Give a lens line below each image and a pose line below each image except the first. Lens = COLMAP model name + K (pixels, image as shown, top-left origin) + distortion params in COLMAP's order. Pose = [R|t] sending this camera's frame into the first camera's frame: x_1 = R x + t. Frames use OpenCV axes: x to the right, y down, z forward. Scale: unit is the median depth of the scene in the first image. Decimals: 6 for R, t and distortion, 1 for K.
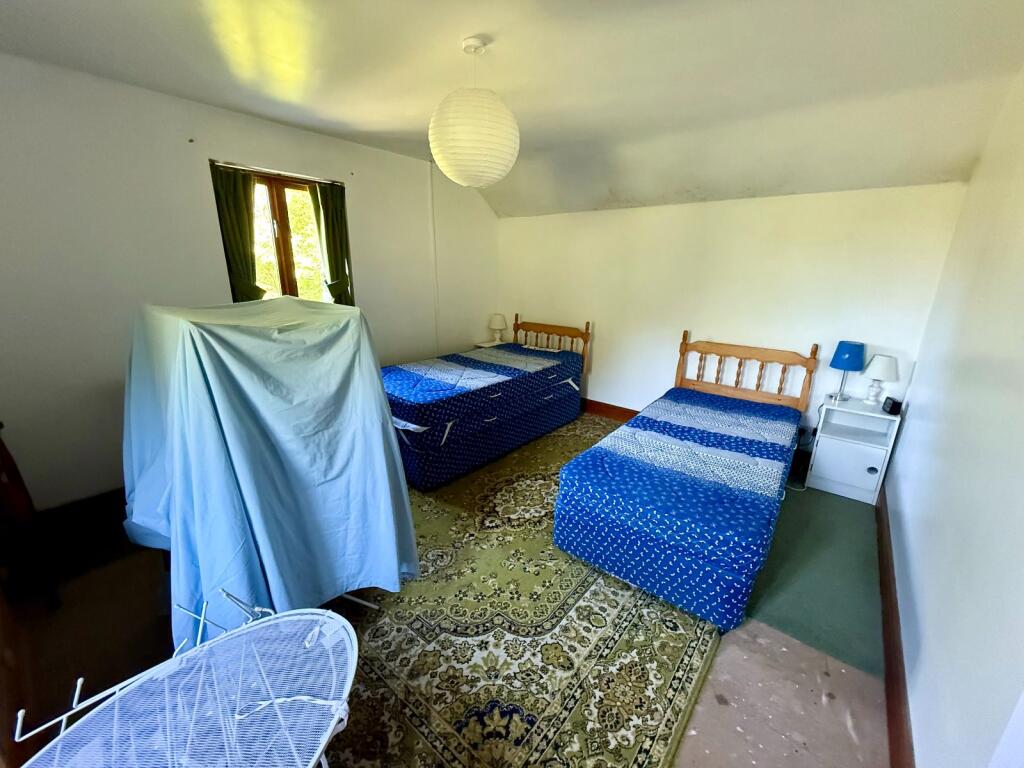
lens RADIAL K [[407.4, 0, 513.2], [0, 407.4, 384.8], [0, 0, 1]] dist [0.000886, -0.000105]
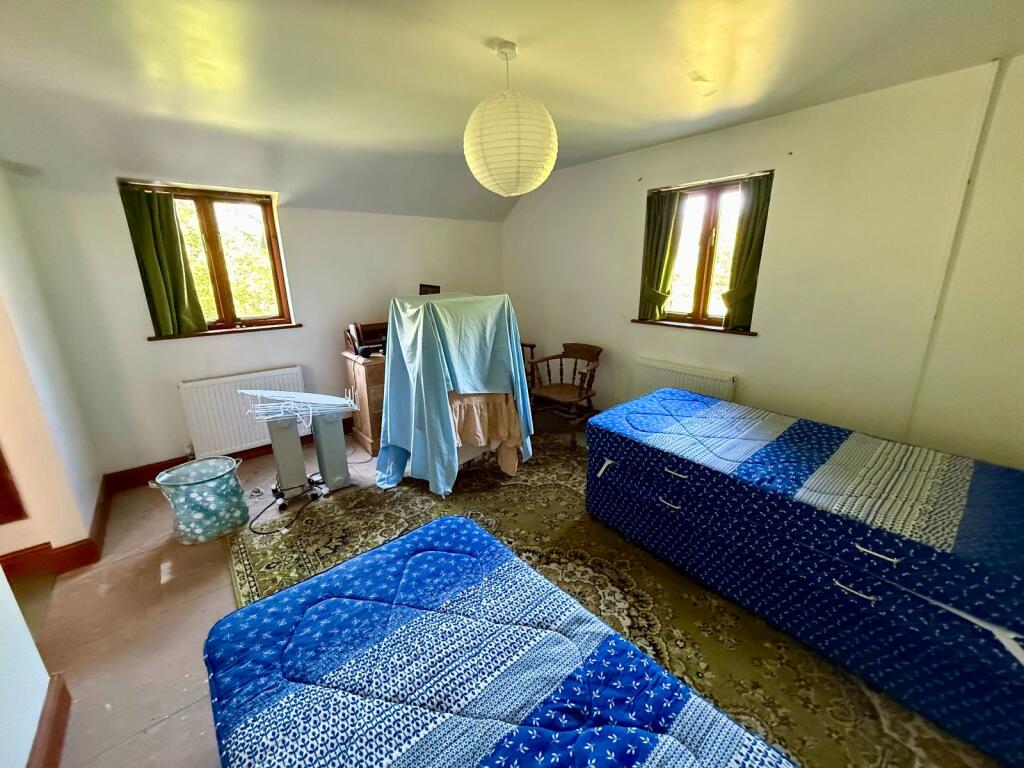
lens RADIAL K [[407.4, 0, 514.4], [0, 407.4, 382.9], [0, 0, 1]] dist [0.000886, -0.000105]
pose [[-0.182525, 0.264067, -0.947076, 0.640890], [-0.271125, 0.912391, 0.306649, -0.259842], [0.945080, 0.312747, -0.094939, 0.846744]]
